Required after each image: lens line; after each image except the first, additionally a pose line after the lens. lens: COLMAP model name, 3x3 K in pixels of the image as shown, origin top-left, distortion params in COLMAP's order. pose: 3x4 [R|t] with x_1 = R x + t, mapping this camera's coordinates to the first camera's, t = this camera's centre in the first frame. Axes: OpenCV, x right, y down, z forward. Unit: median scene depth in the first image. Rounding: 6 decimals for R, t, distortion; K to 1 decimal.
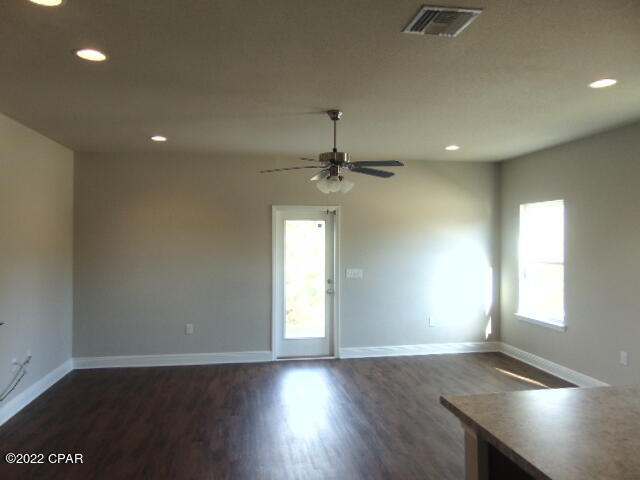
lens RADIAL K [[480.6, 0, 320.0], [0, 480.6, 240.0], [0, 0, 1]] dist [-0.003533, 0.000729]
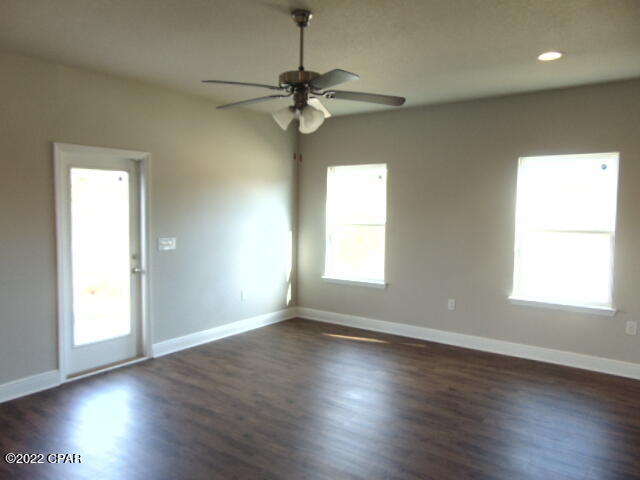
lens RADIAL K [[479.9, 0, 320.0], [0, 479.9, 240.0], [0, 0, 1]] dist [0.006678, 0.004686]
pose [[0.718319, -0.041653, 0.694466, -0.287105], [-0.006037, 0.997795, 0.066090, 0.011357], [-0.695687, -0.051666, 0.716484, 0.291248]]
